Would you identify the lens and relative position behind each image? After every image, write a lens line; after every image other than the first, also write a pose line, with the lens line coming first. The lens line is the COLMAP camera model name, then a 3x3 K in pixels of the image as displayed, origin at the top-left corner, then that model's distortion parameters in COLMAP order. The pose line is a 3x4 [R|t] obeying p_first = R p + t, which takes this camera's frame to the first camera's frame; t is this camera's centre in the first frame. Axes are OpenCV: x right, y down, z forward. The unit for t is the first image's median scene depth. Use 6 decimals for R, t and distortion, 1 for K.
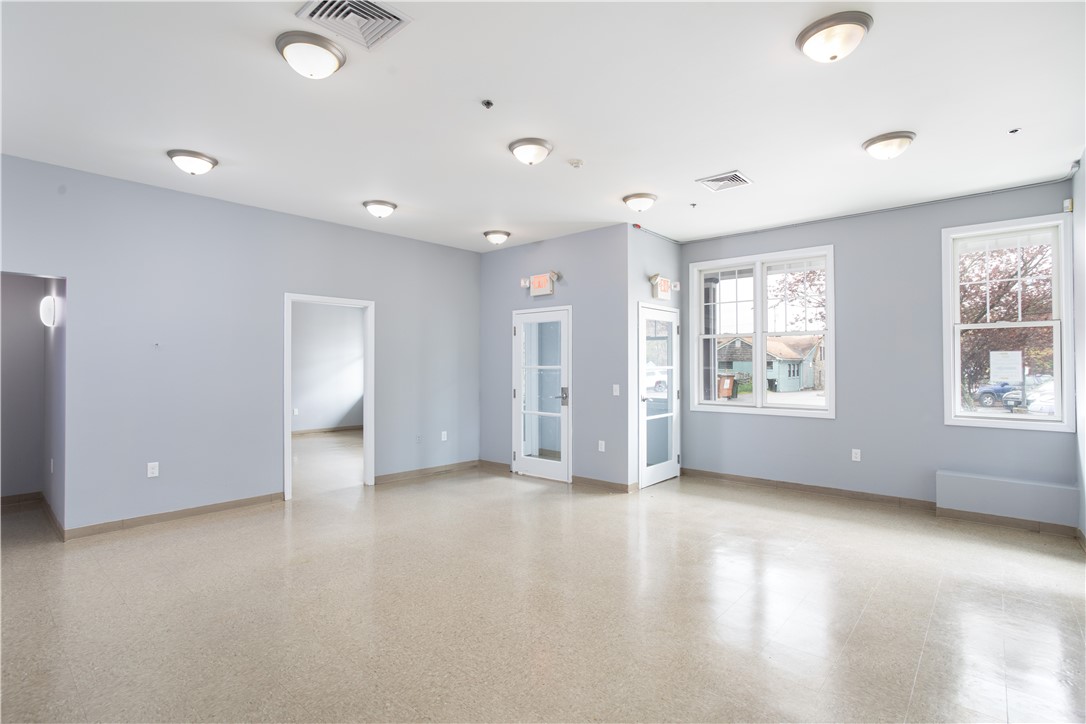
lens RADIAL K [[526.2, 0, 543.0], [0, 526.2, 362.0], [0, 0, 1]] dist [-0.037345, 0.000561]
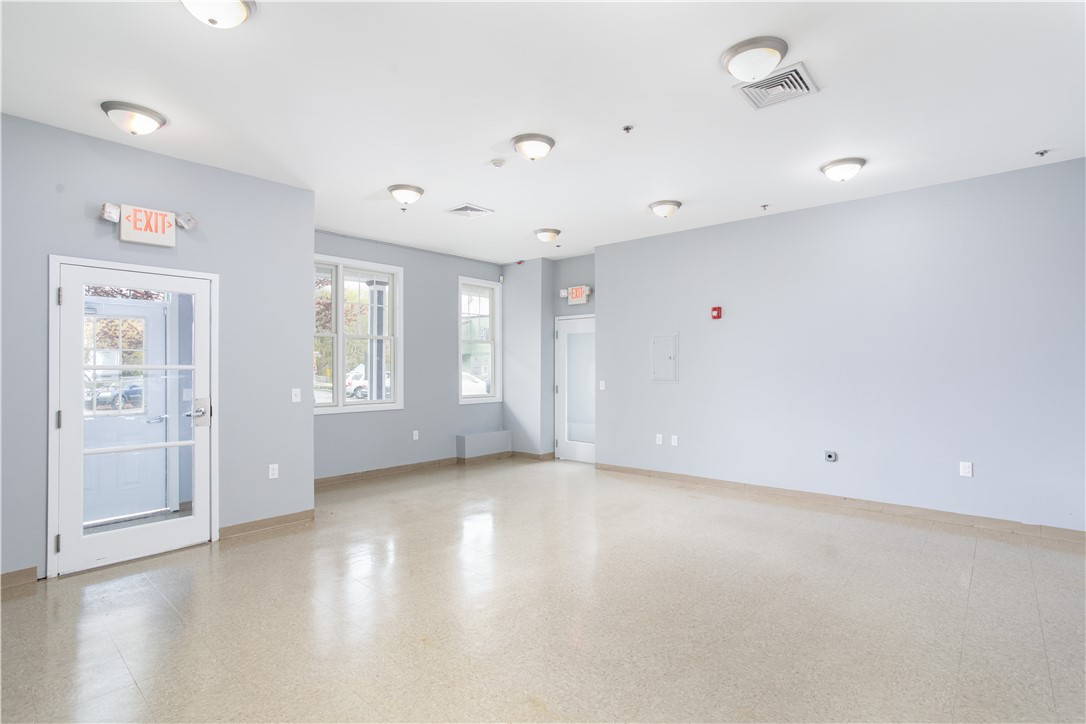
lens RADIAL K [[537.0, 0, 543.0], [0, 537.0, 362.0], [0, 0, 1]] dist [-0.000958, -0.000417]
pose [[-0.016741, 0.004081, 0.999852, -0.771608], [-0.016117, 0.999861, -0.004351, -0.000678], [-0.999730, -0.016188, -0.016673, 0.723066]]
